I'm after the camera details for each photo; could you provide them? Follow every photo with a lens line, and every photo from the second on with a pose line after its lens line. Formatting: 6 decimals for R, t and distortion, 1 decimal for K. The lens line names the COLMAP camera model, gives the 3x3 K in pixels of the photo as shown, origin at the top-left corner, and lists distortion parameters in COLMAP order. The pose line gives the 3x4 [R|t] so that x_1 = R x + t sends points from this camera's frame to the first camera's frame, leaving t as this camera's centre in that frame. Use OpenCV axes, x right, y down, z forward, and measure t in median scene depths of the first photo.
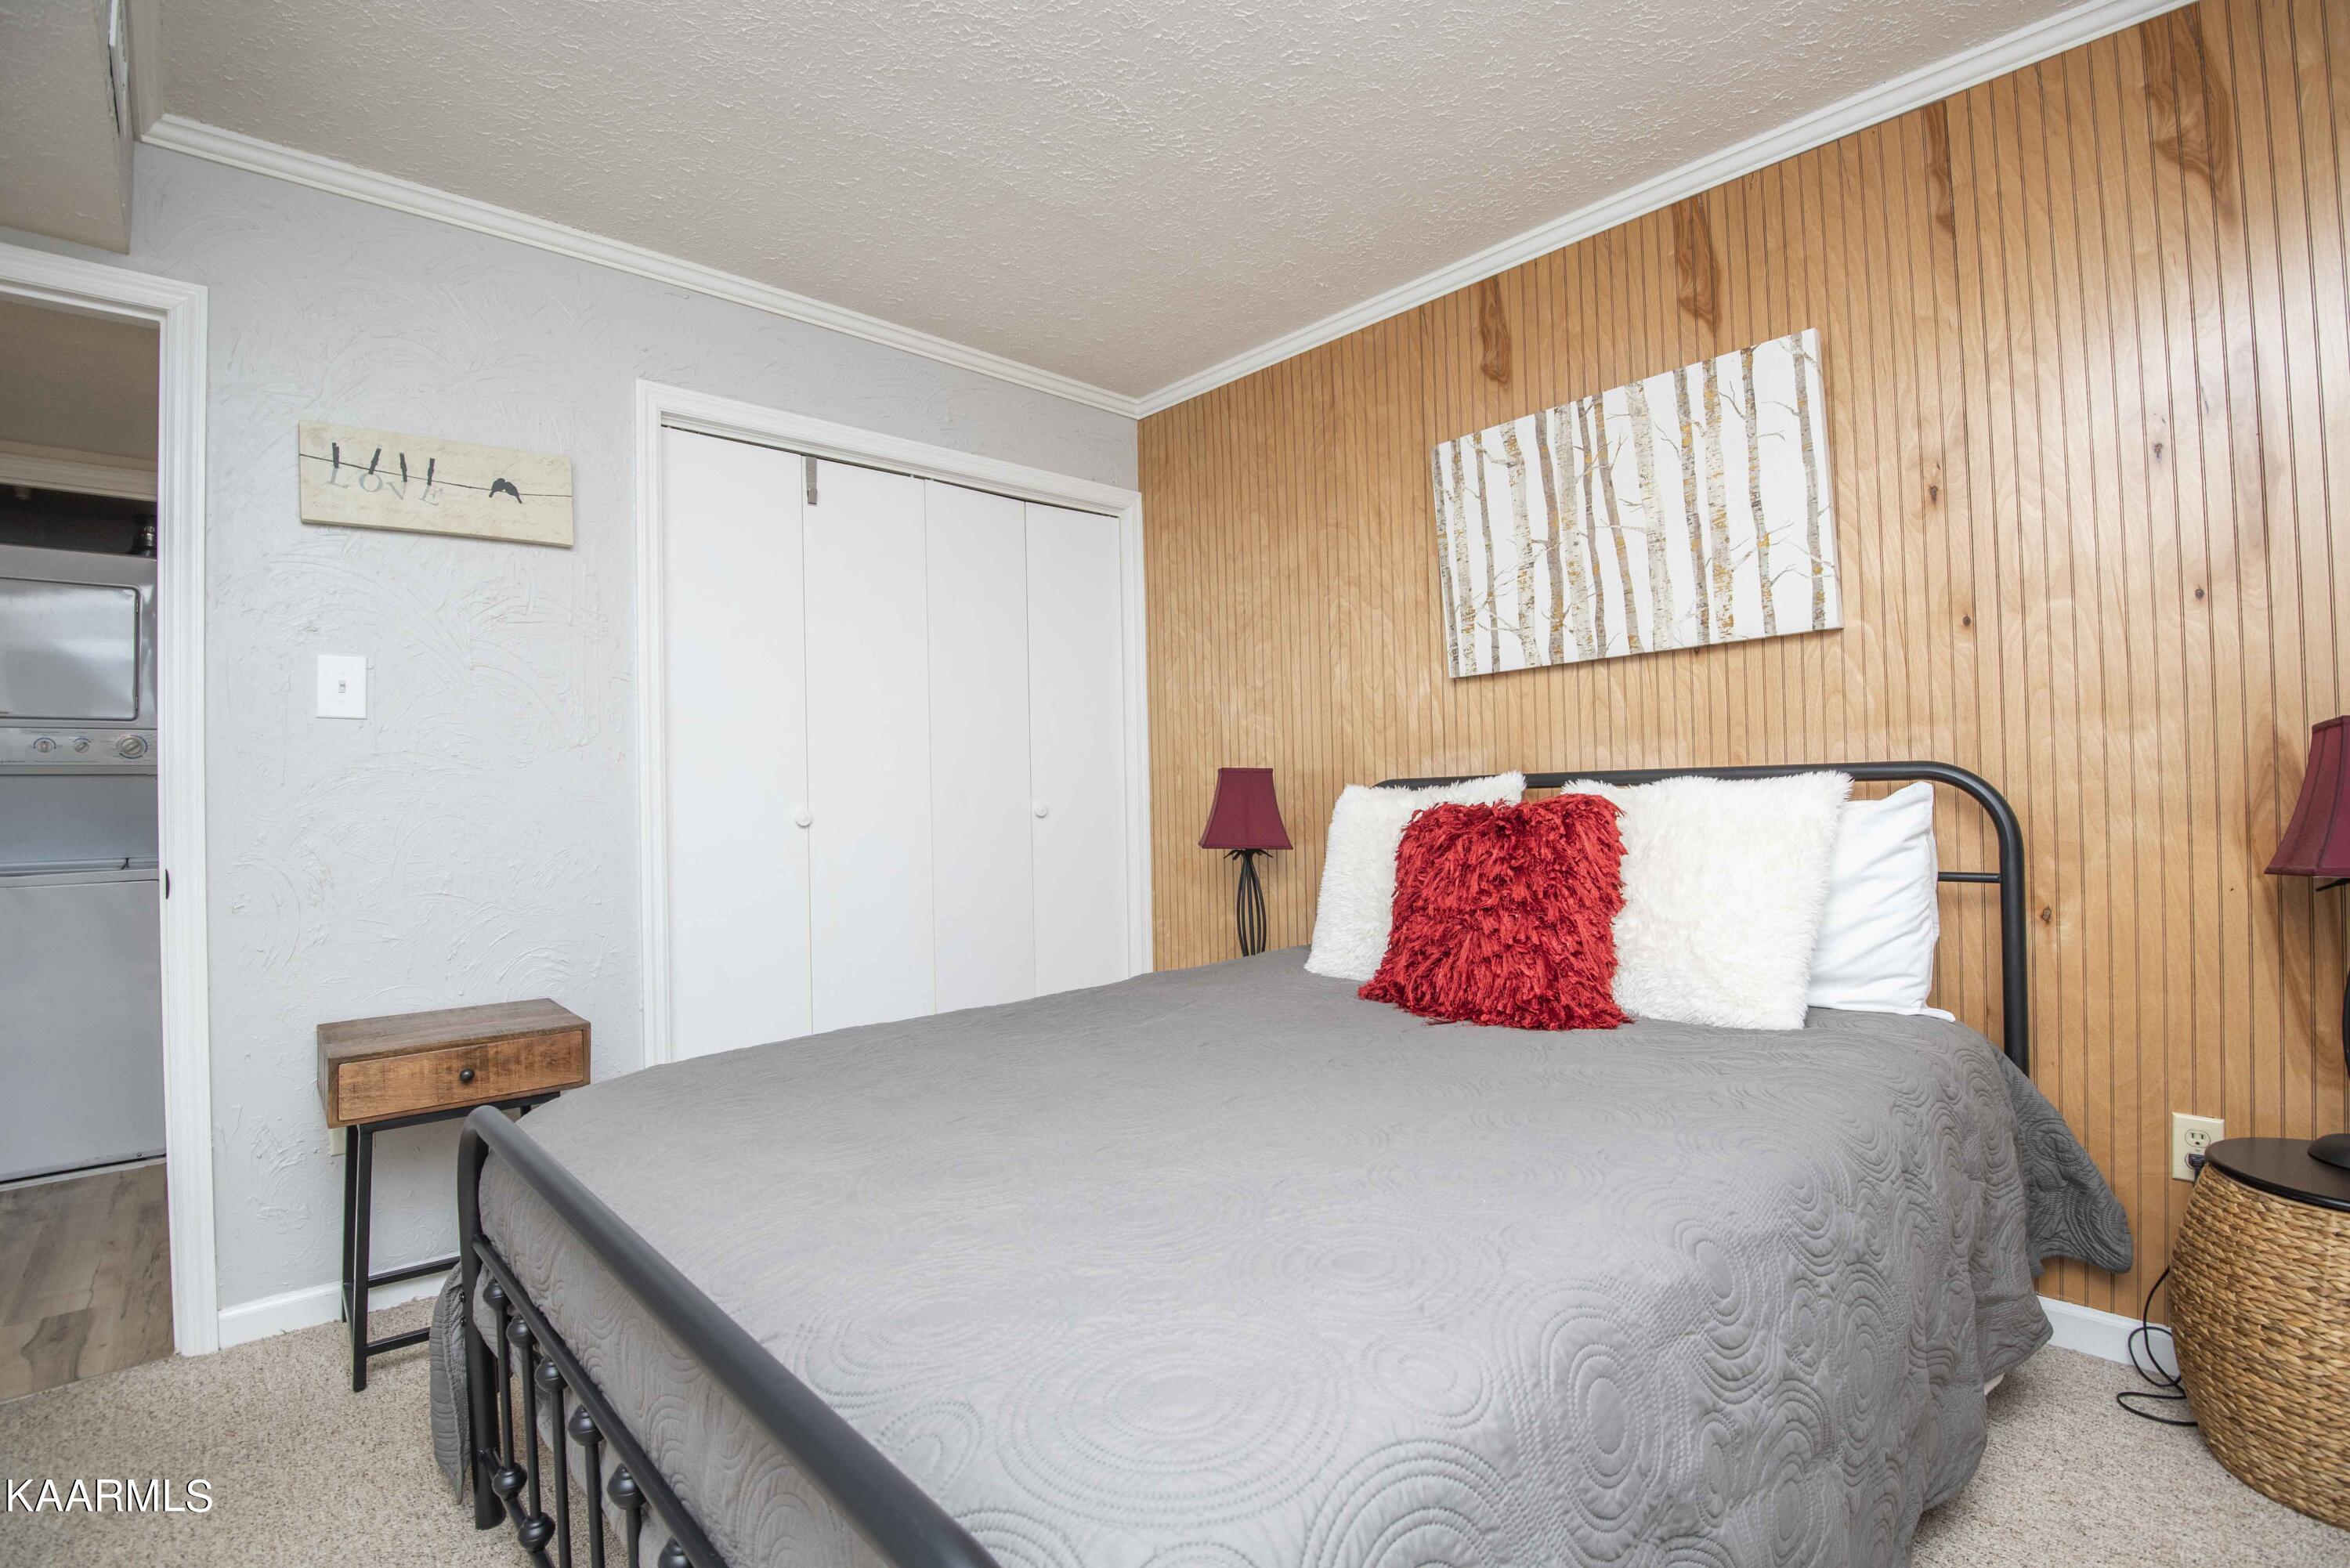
lens RADIAL K [[1069.1, 0, 1191.2], [0, 1069.1, 778.3], [0, 0, 1]] dist [-0.009869, -0.019345]
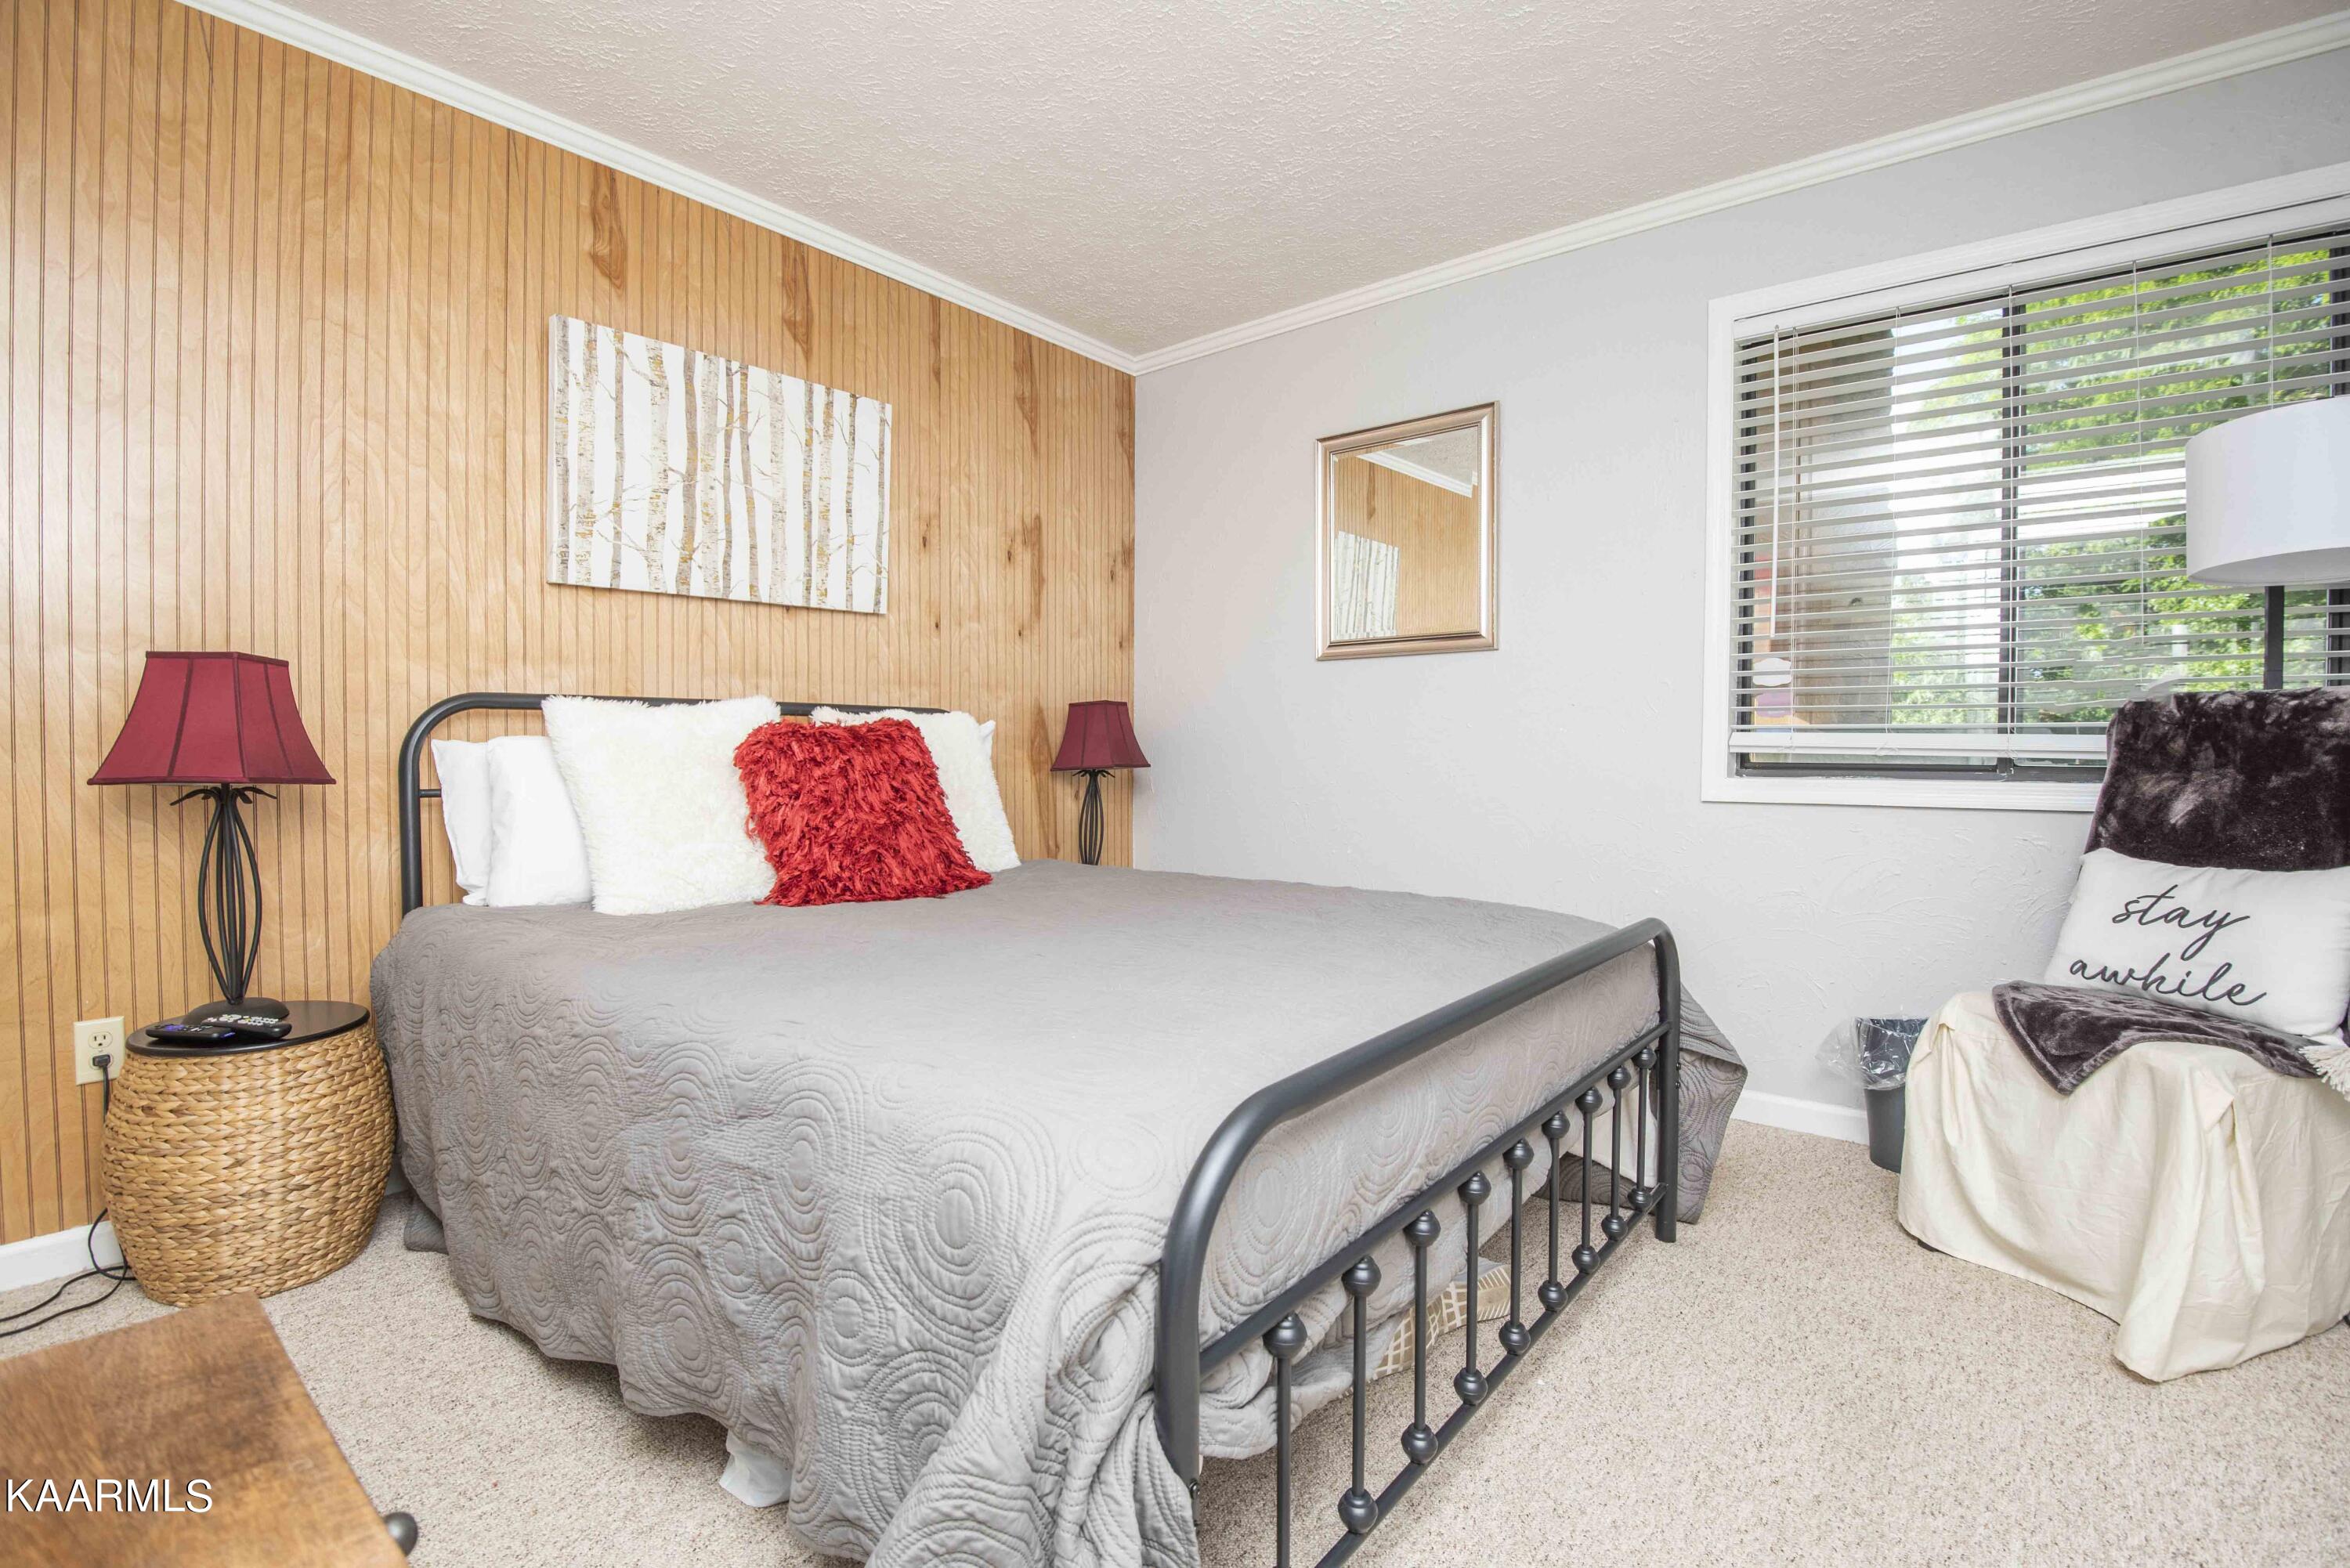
lens RADIAL K [[1069.1, 0, 1191.2], [0, 1069.1, 778.3], [0, 0, 1]] dist [-0.009869, -0.019345]
pose [[-0.127538, -0.000256, 0.991834, -0.775196], [-0.015341, 0.999881, -0.001715, 0.068645], [-0.991715, -0.015434, -0.127527, 0.658019]]
